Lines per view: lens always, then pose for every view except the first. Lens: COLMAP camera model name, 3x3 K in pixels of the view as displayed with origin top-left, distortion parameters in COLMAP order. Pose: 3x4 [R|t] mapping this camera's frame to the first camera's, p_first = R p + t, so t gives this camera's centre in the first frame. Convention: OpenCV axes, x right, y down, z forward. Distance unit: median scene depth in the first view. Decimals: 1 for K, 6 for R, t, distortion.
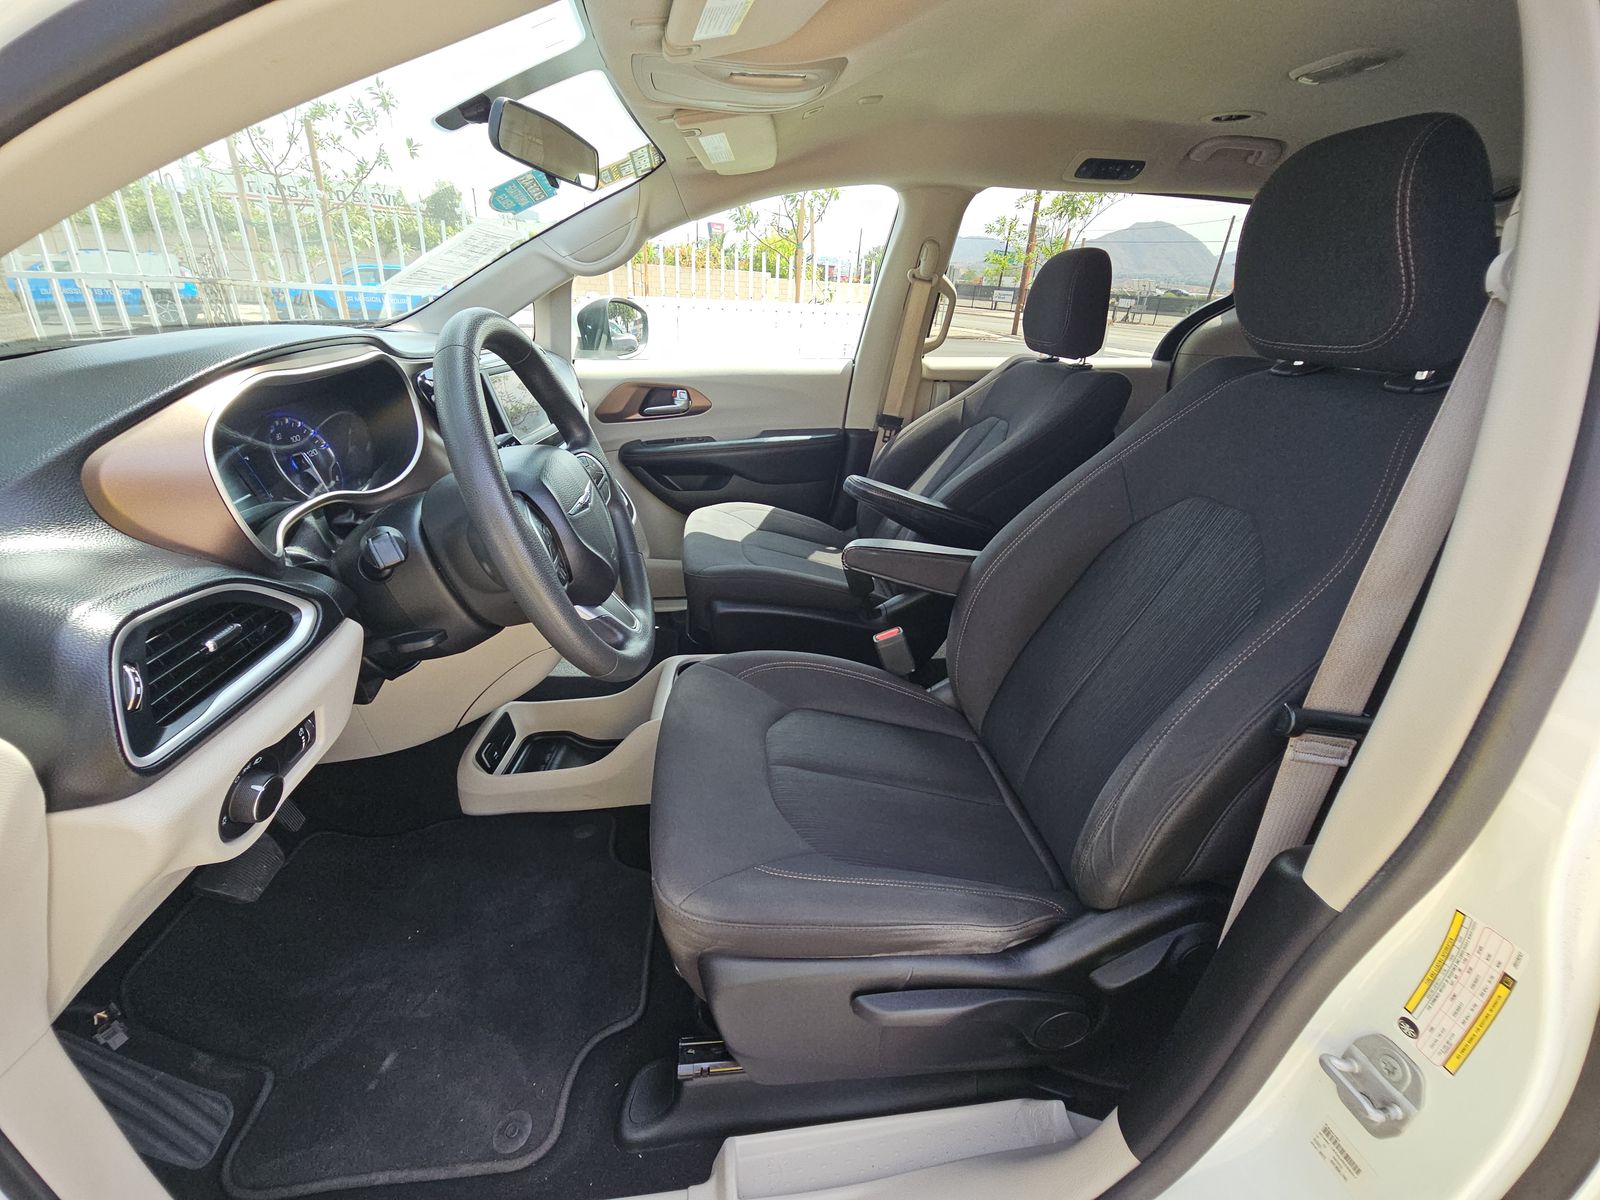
lens RADIAL K [[657.9, 0, 794.1], [0, 657.9, 598.2], [0, 0, 1]] dist [-0.002301, -0.000273]
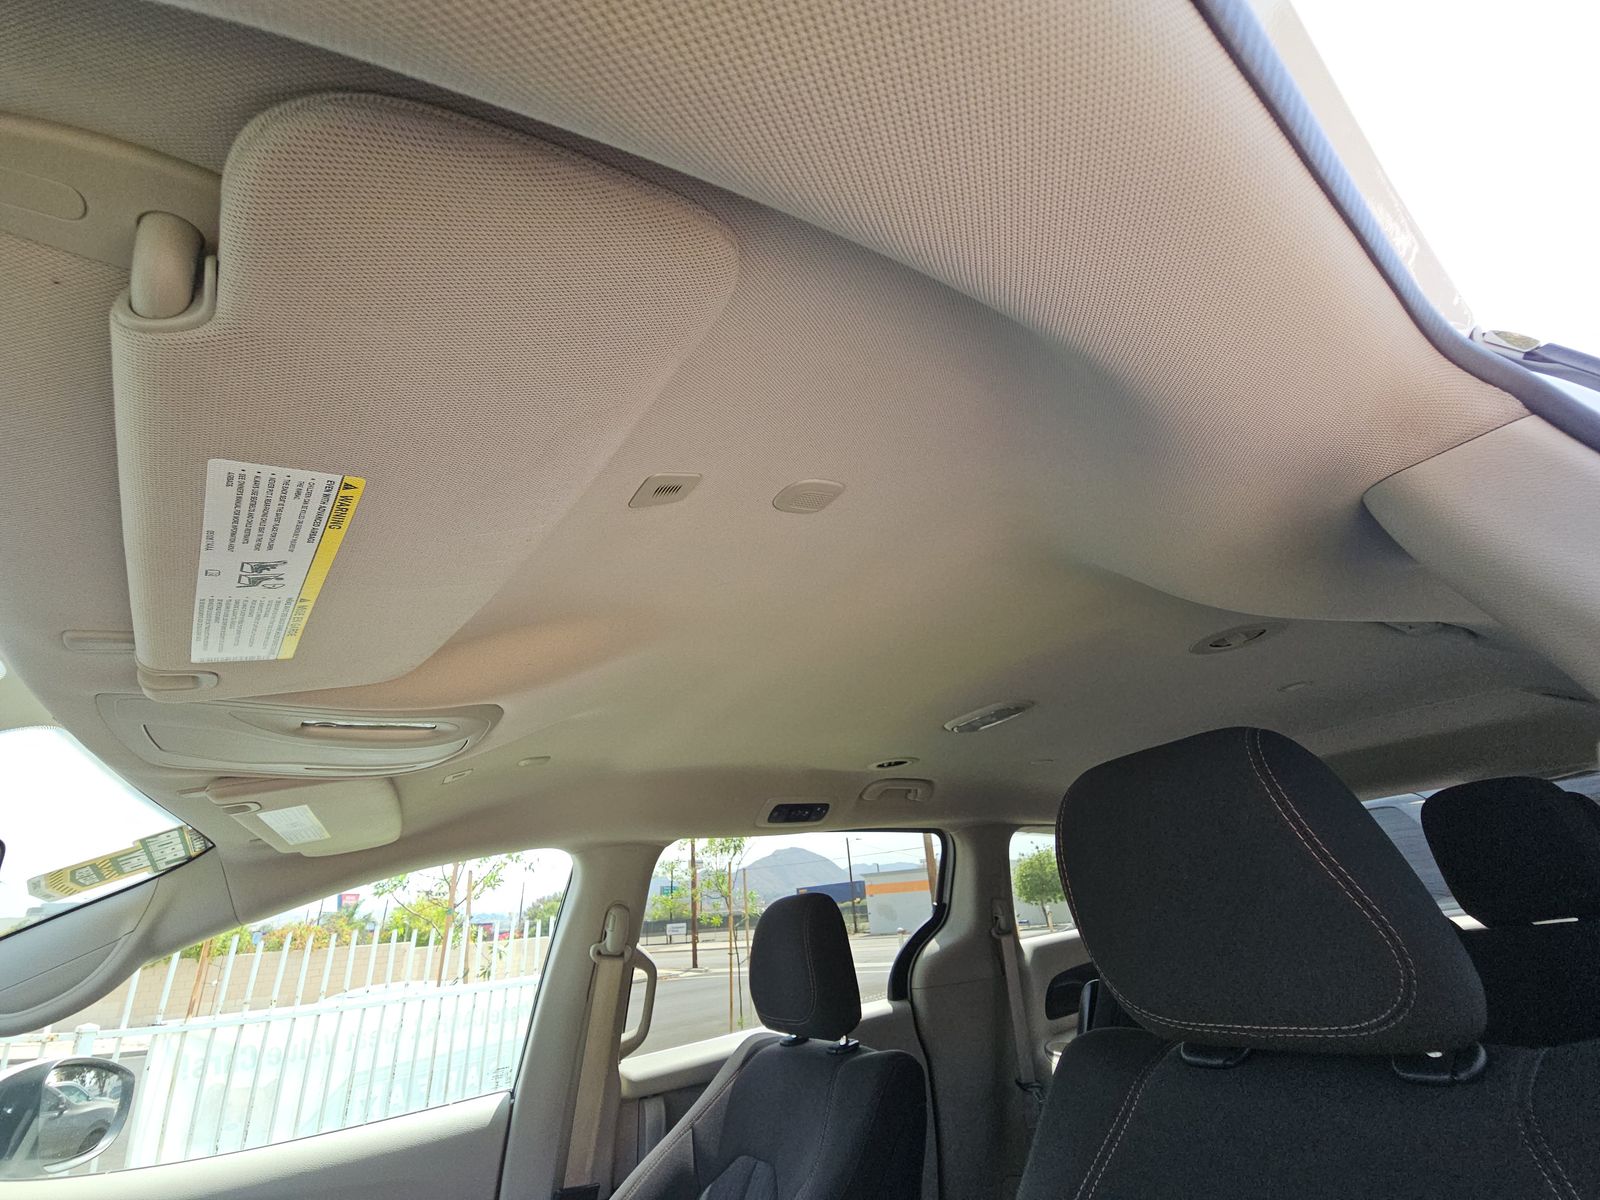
lens RADIAL K [[657.9, 0, 794.1], [0, 657.9, 598.2], [0, 0, 1]] dist [-0.002301, -0.000273]
pose [[0.895947, 0.076187, 0.437577, 0.023513], [0.296745, 0.630366, -0.717343, -0.152079], [-0.330486, 0.772551, 0.542167, 0.221571]]
